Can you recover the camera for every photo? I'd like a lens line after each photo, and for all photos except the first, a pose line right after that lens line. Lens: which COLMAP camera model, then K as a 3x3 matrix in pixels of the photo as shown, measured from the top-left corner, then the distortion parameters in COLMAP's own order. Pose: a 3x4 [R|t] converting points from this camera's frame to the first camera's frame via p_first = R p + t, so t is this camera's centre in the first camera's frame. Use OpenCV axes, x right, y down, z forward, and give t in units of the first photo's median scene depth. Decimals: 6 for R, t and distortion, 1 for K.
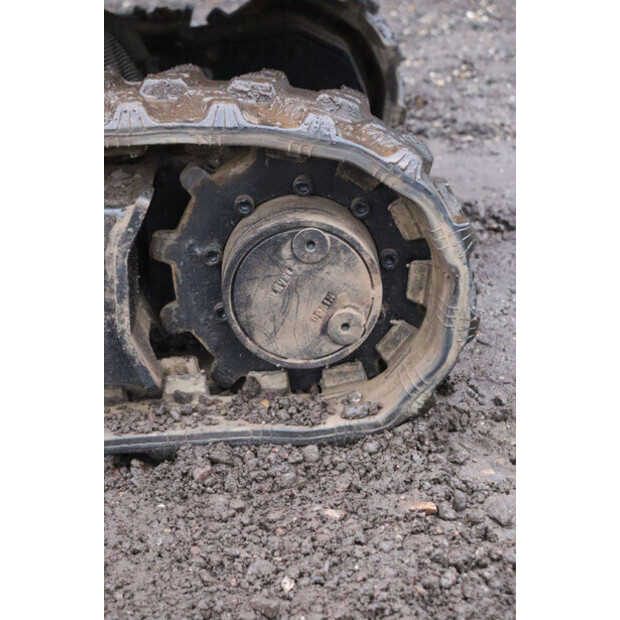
lens RADIAL K [[1447.3, 0, 308.1], [0, 1447.3, 307.1], [0, 0, 1]] dist [0.355170, 0.000000]
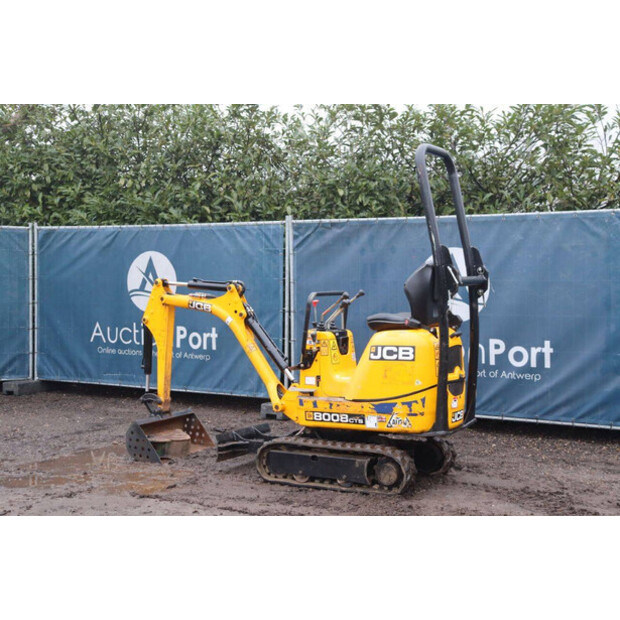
lens RADIAL K [[947.1, 0, 306.0], [0, 947.1, 309.1], [0, 0, 1]] dist [0.145503, 0.000000]
pose [[0.848562, 0.041589, -0.527458, 2.247141], [-0.216451, 0.936955, -0.274344, 0.643468], [0.482795, 0.346967, 0.804067, -3.551796]]
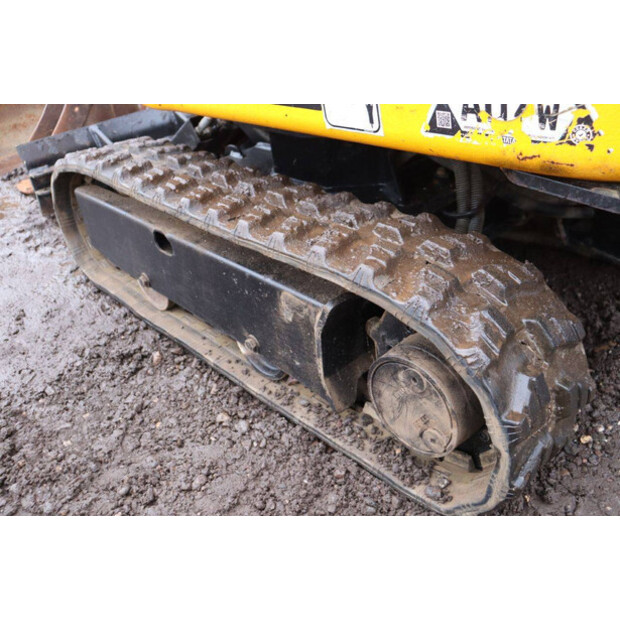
lens RADIAL K [[615.1, 0, 309.0], [0, 615.1, 305.9], [0, 0, 1]] dist [-0.068078, 0.000000]
pose [[0.657334, 0.360712, -0.661664, 0.282262], [-0.205599, 0.930537, 0.303036, -0.253341], [0.725011, -0.063158, 0.685835, 0.534946]]
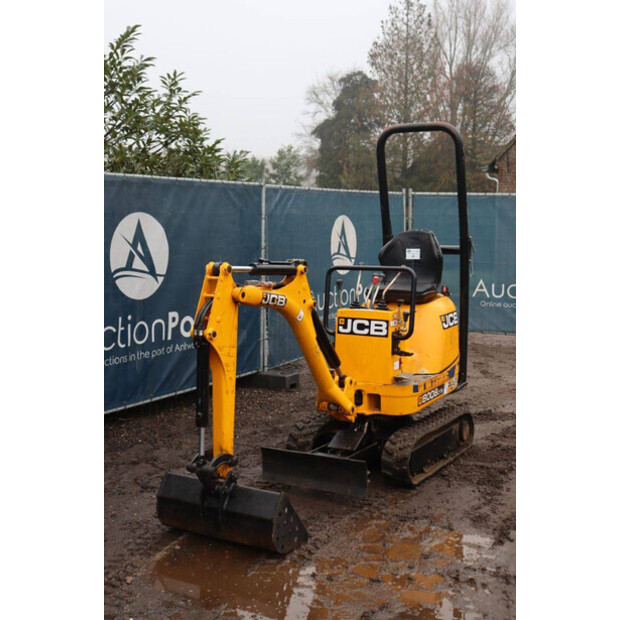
lens RADIAL K [[845.1, 0, 312.4], [0, 845.1, 309.7], [0, 0, 1]] dist [0.042827, 0.000000]
pose [[0.526505, -0.067157, 0.847516, -4.498100], [0.313344, 0.942026, -0.120014, -0.352081], [-0.790322, 0.328751, 0.517024, -1.034276]]
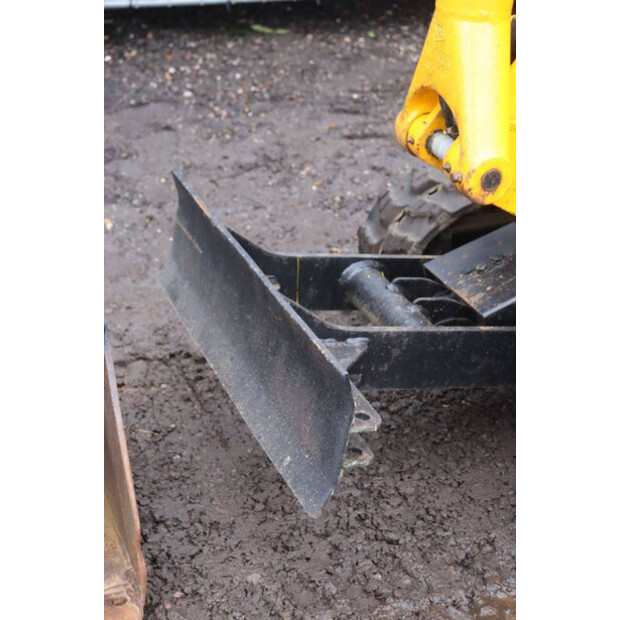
lens RADIAL K [[1204.6, 0, 306.3], [0, 1204.6, 308.3], [0, 0, 1]] dist [0.285058, 0.000000]
pose [[0.934330, -0.114500, 0.337515, -1.560046], [0.079591, 0.990107, 0.115559, -0.359400], [-0.347408, -0.081107, 0.934200, -0.103607]]
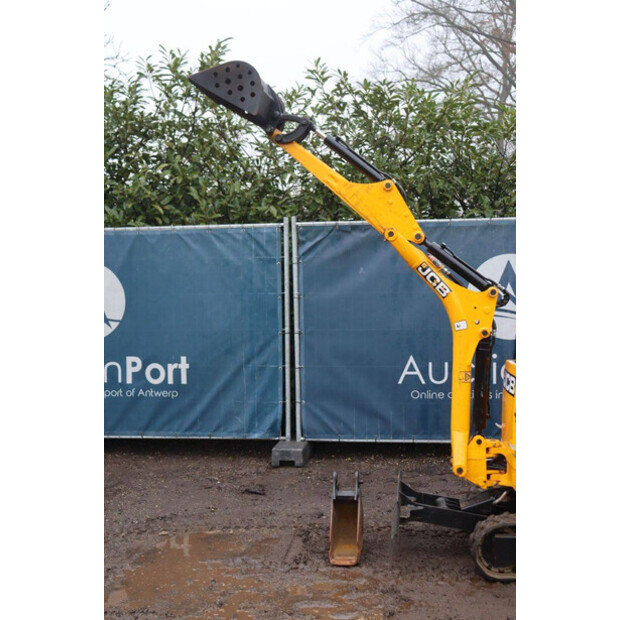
lens RADIAL K [[824.0, 0, 309.5], [0, 824.0, 308.5], [0, 0, 1]] dist [0.056659, 0.000000]
pose [[0.988682, 0.009013, -0.149758, -0.991514], [-0.058759, 0.941715, -0.331241, 0.252504], [0.138044, 0.336291, 0.931586, -2.618396]]
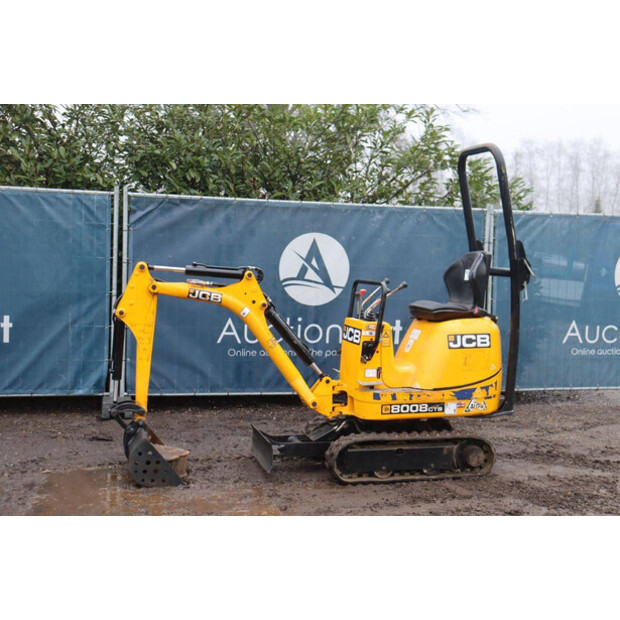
lens RADIAL K [[877.2, 0, 320.0], [0, 877.2, 307.4], [0, 0, 1]] dist [0.094912, 0.000000]
pose [[0.972241, 0.035255, 0.231309, -1.998226], [0.039723, 0.949362, -0.311662, 0.692900], [-0.230584, 0.312199, 0.921609, -3.564050]]
